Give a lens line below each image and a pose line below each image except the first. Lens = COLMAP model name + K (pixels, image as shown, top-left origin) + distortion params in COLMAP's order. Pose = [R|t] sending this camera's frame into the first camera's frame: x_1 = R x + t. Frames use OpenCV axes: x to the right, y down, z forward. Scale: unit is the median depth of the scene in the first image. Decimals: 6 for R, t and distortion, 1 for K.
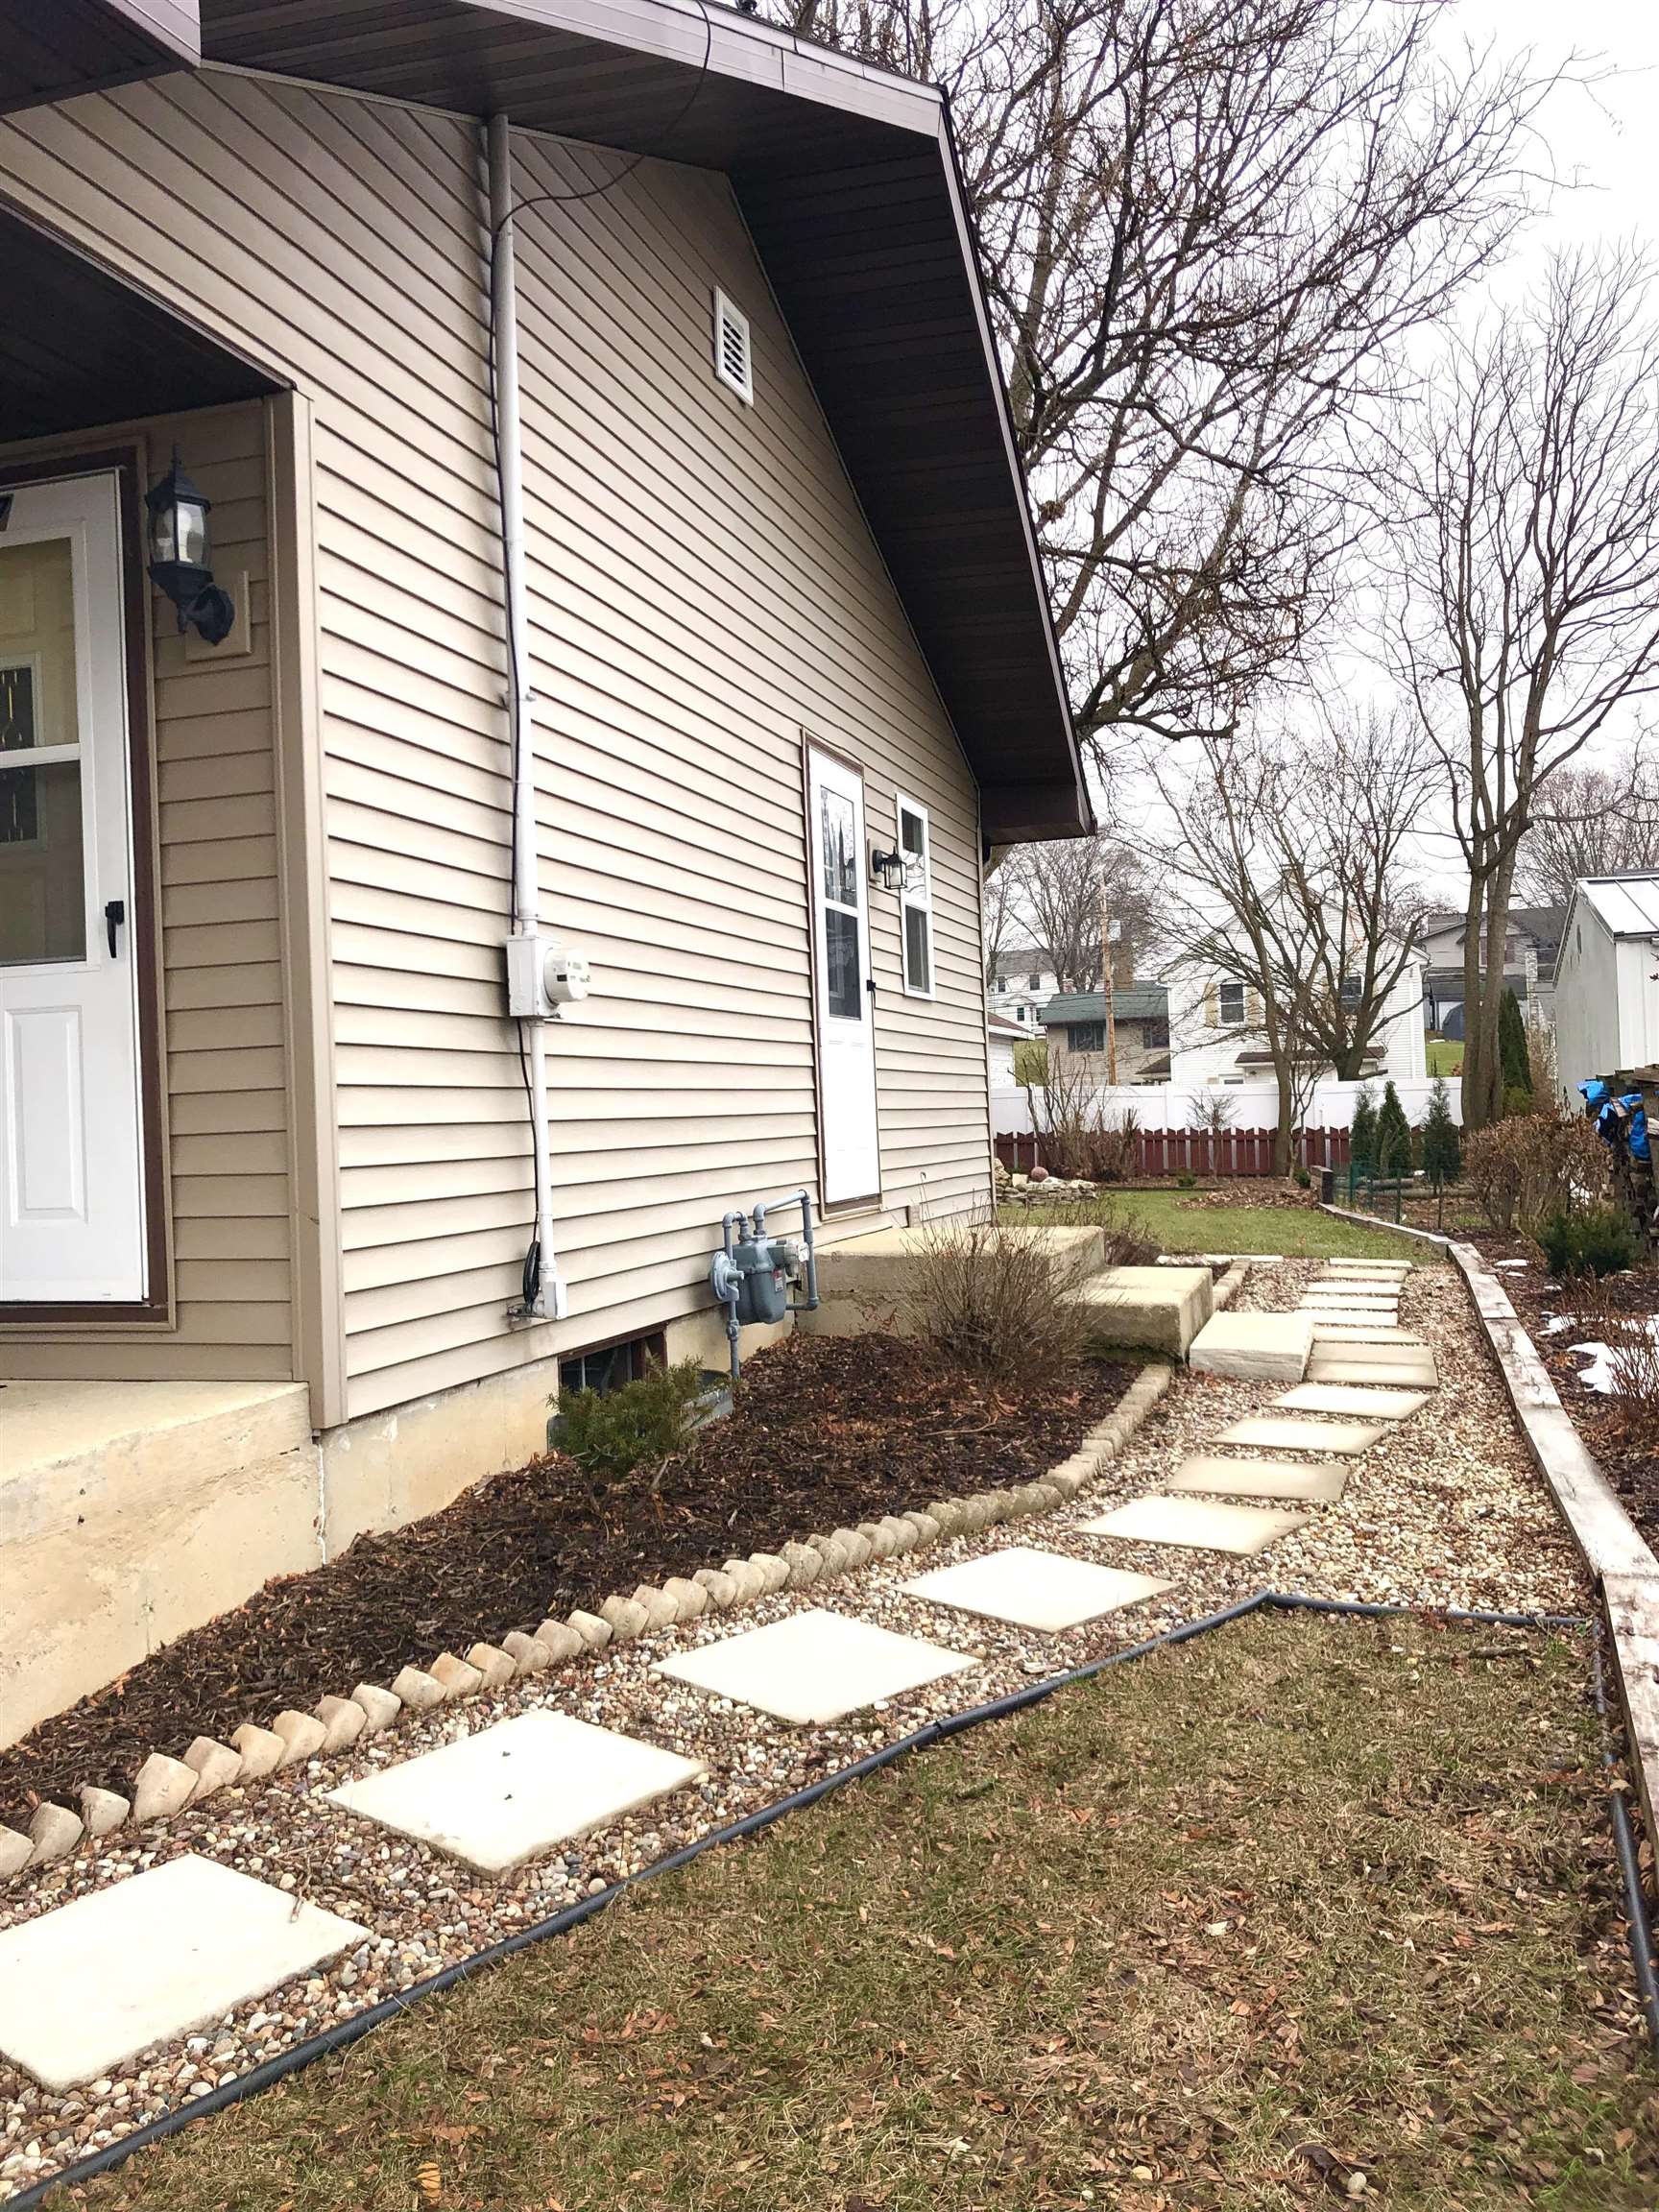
lens RADIAL K [[1805.8, 0, 775.8], [0, 1805.8, 1092.4], [0, 0, 1]] dist [0.051360, -0.055874]
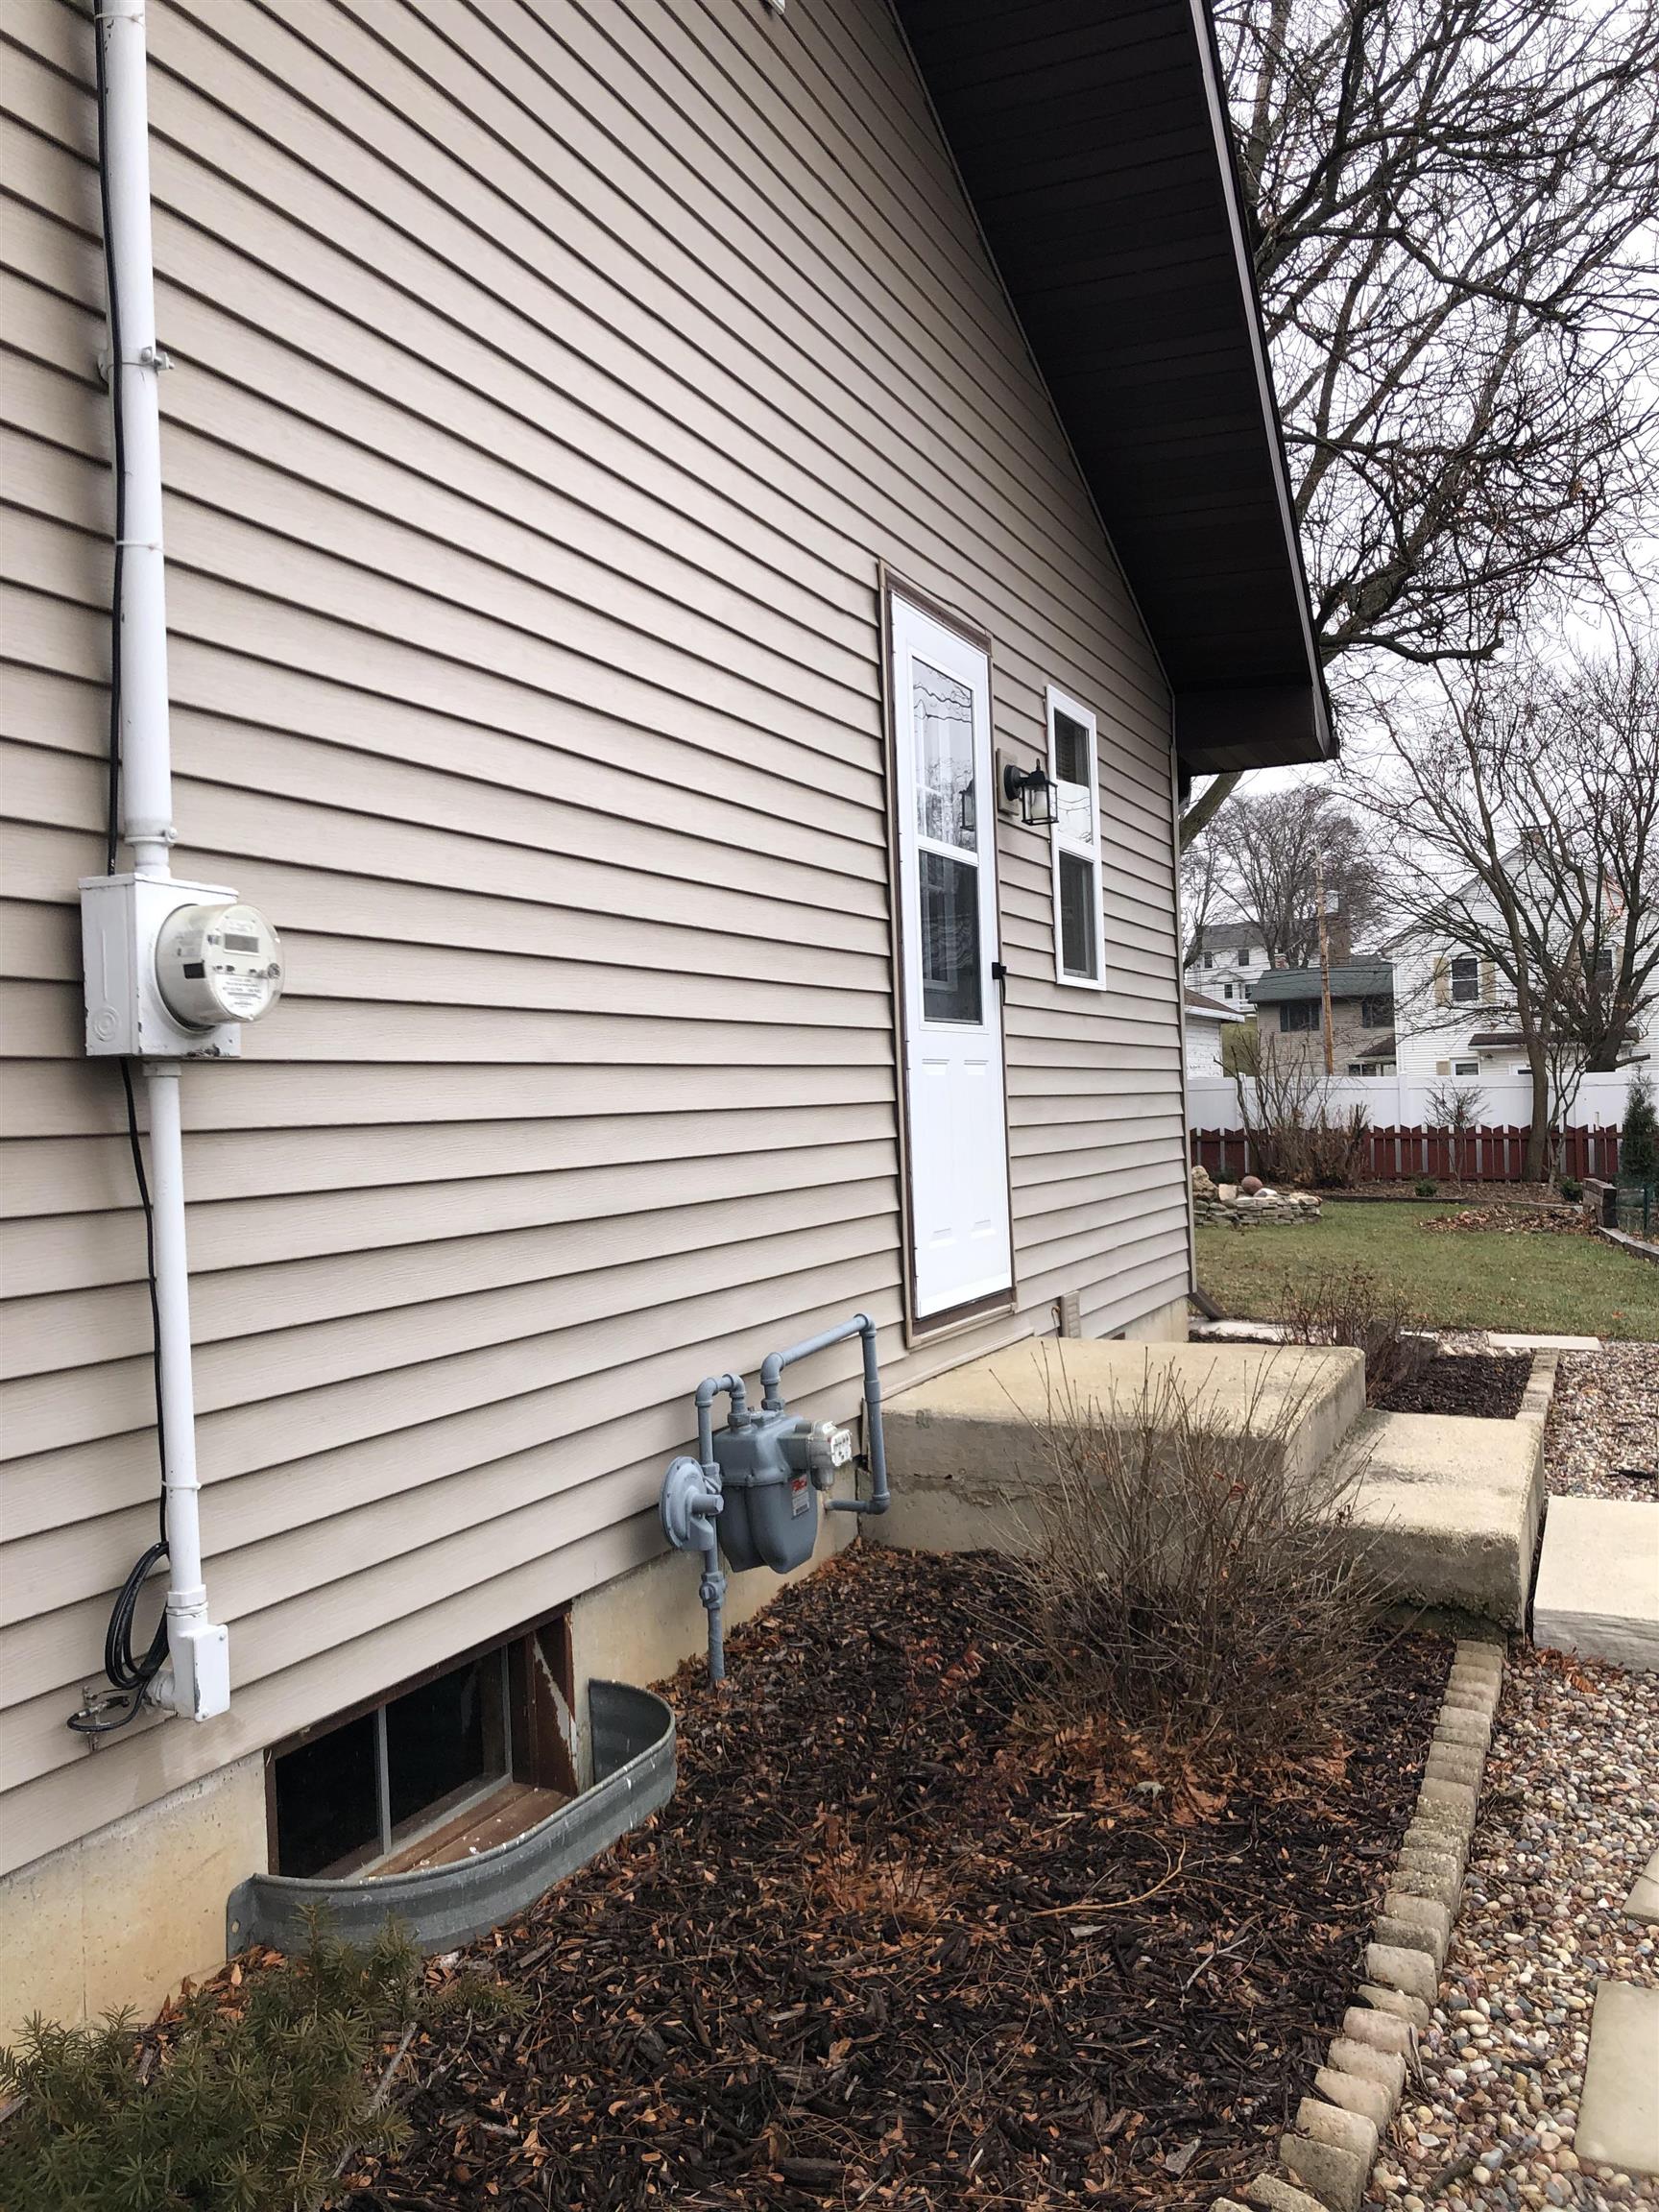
lens RADIAL K [[1805.8, 0, 812.2], [0, 1805.8, 1089.7], [0, 0, 1]] dist [0.051360, -0.055874]
pose [[0.995839, 0.001520, -0.091117, 0.016282], [-0.000503, 0.999937, 0.011186, -0.008476], [0.091128, -0.011094, 0.995777, 0.123046]]
